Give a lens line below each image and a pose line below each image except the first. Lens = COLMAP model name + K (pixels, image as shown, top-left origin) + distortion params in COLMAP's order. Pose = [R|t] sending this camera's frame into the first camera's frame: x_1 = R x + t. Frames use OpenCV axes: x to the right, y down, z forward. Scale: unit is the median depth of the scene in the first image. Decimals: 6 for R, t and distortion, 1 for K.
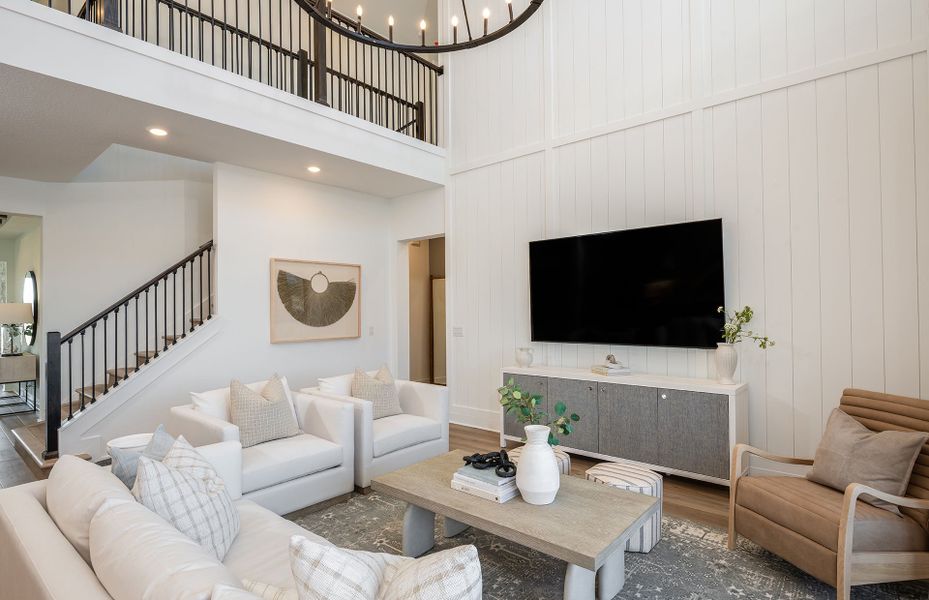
lens RADIAL K [[478.8, 0, 463.3], [0, 478.8, 314.7], [0, 0, 1]] dist [-0.045614, -0.000583]
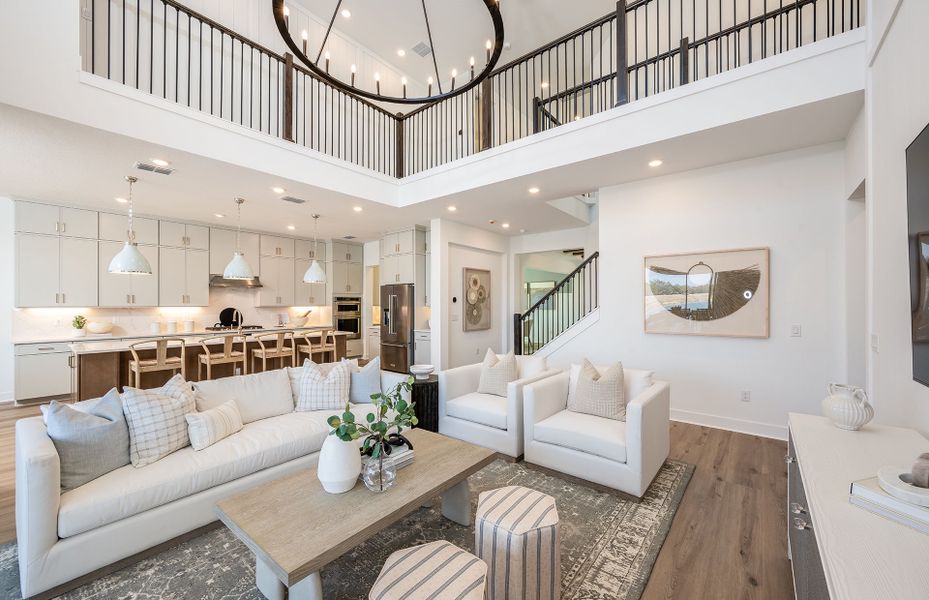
lens RADIAL K [[363.8, 0, 465.7], [0, 363.8, 305.9], [0, 0, 1]] dist [-0.001350, -0.000530]
pose [[0.033147, 0.024386, -0.999153, 0.428374], [-0.004605, 0.999695, 0.024246, -0.021315], [0.999440, 0.003797, 0.033249, 0.533455]]
